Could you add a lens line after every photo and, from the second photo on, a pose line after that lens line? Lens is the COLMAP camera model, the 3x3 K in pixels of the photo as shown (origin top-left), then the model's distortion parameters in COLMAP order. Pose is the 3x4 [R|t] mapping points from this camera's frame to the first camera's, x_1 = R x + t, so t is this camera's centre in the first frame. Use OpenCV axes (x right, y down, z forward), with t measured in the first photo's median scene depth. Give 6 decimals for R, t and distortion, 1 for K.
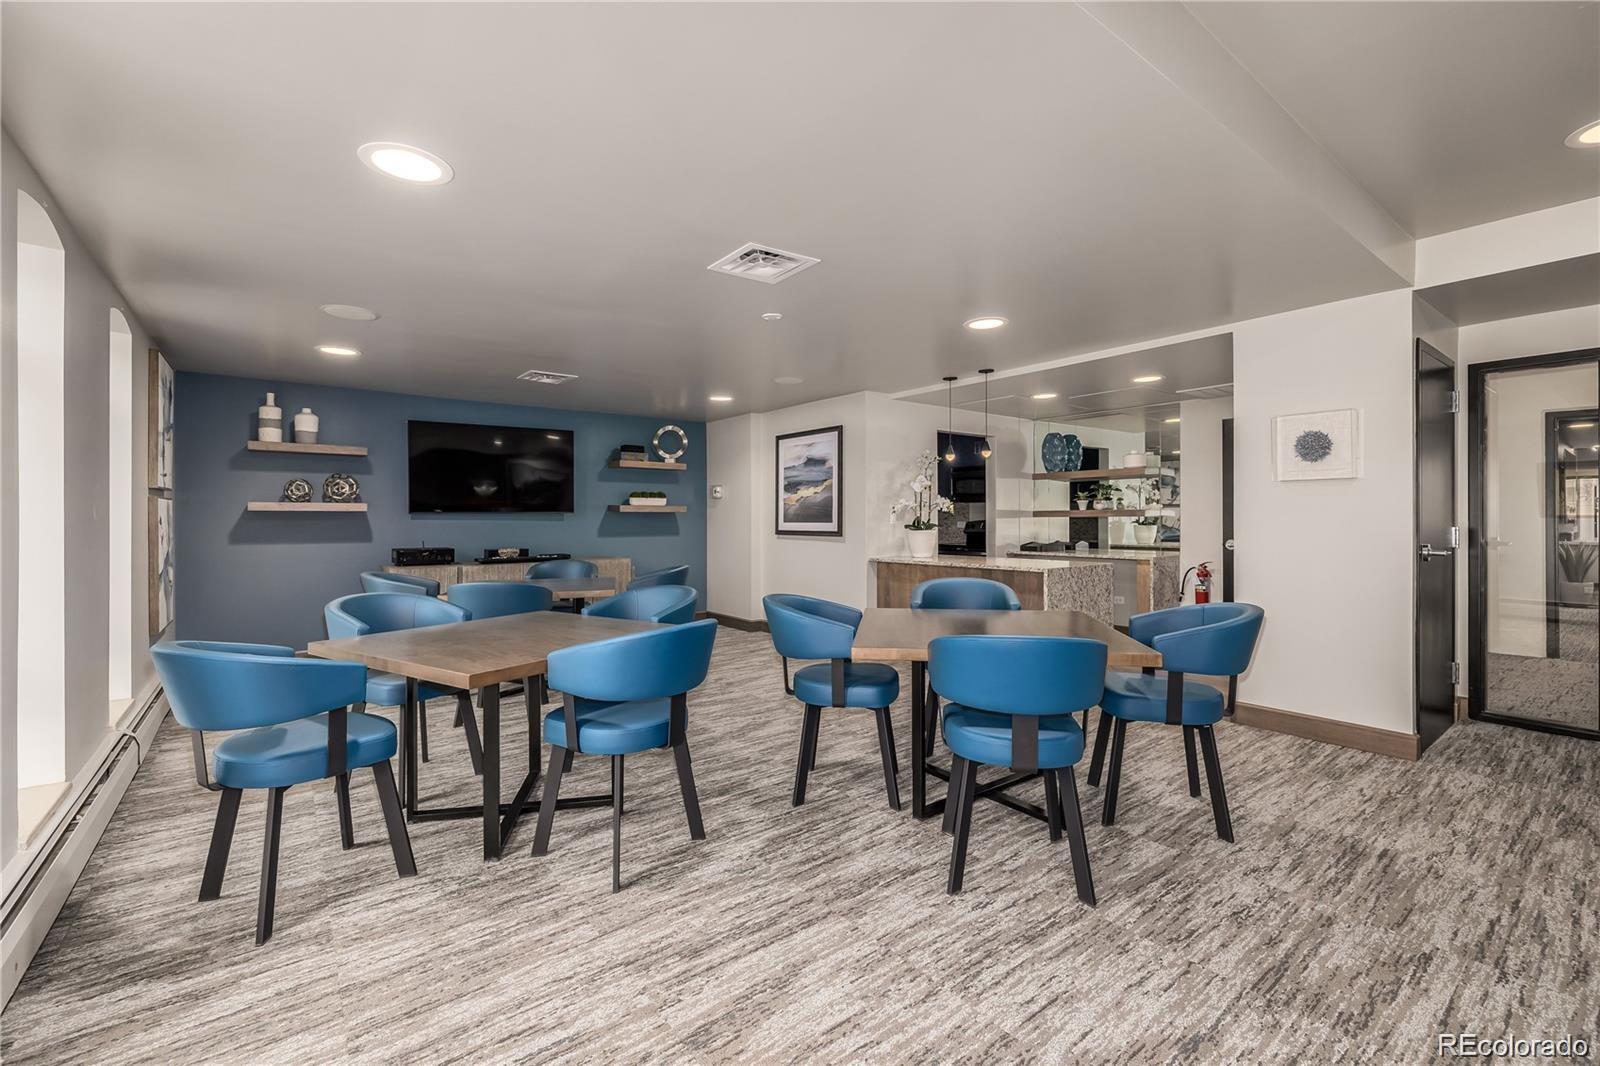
lens RADIAL K [[681.8, 0, 787.2], [0, 681.8, 518.3], [0, 0, 1]] dist [-0.001945, 0.000138]
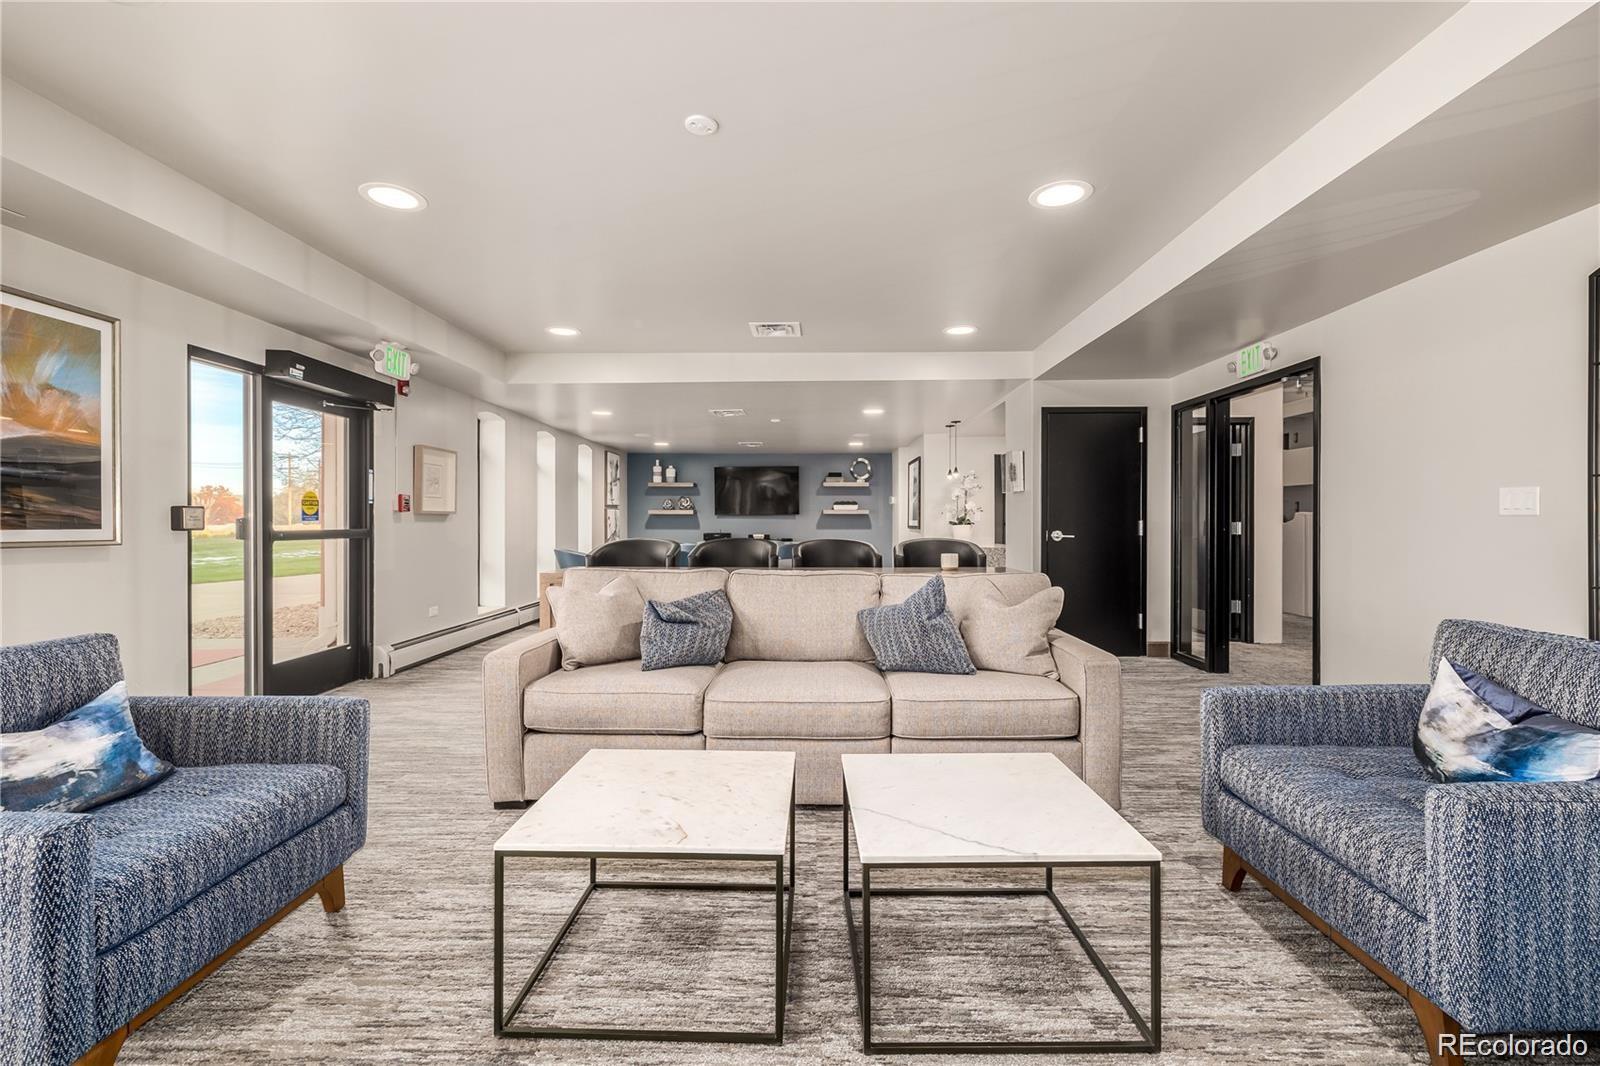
lens RADIAL K [[681.8, 0, 805.4], [0, 681.8, 526.2], [0, 0, 1]] dist [-0.001945, 0.000138]
pose [[0.780265, 0.004368, -0.625434, 0.781057], [-0.001302, 0.999985, 0.005359, 0.011915], [0.625448, -0.003367, 0.780259, -0.322452]]
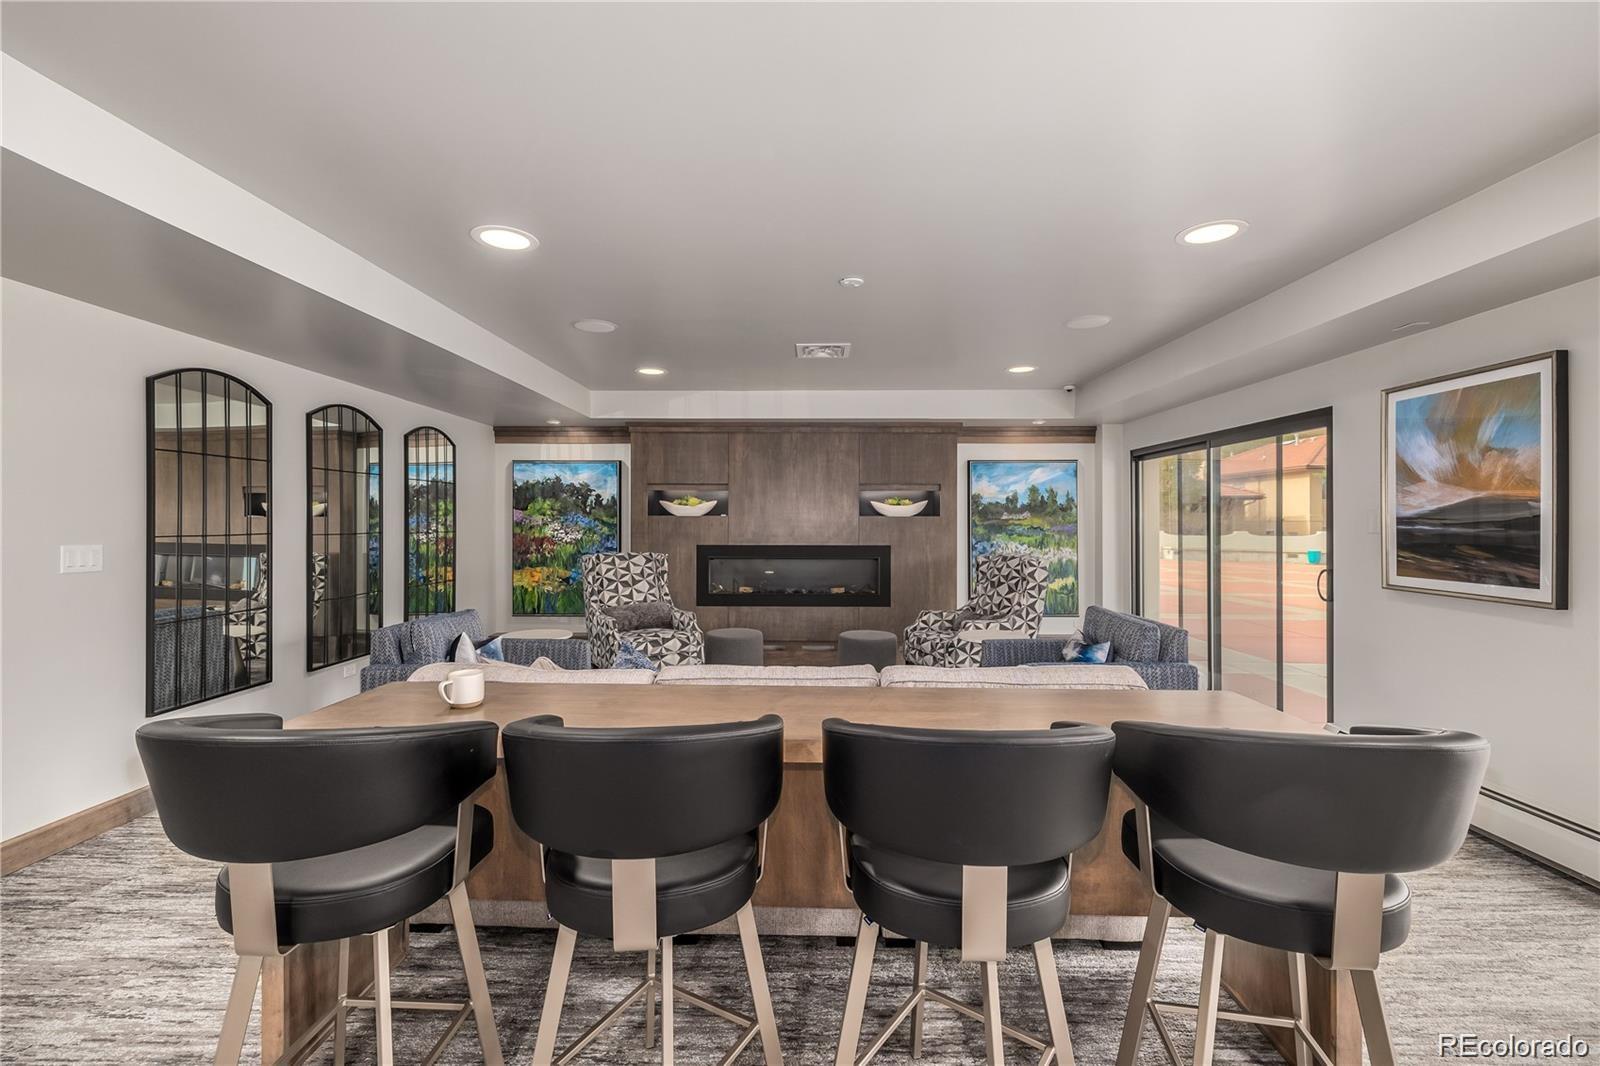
lens RADIAL K [[681.8, 0, 800.4], [0, 681.8, 525.1], [0, 0, 1]] dist [-0.001945, 0.000138]
pose [[-0.788629, -0.002787, 0.614863, -1.554296], [0.001774, 0.999975, 0.006809, -0.148555], [-0.614867, 0.006460, -0.788605, 2.490843]]
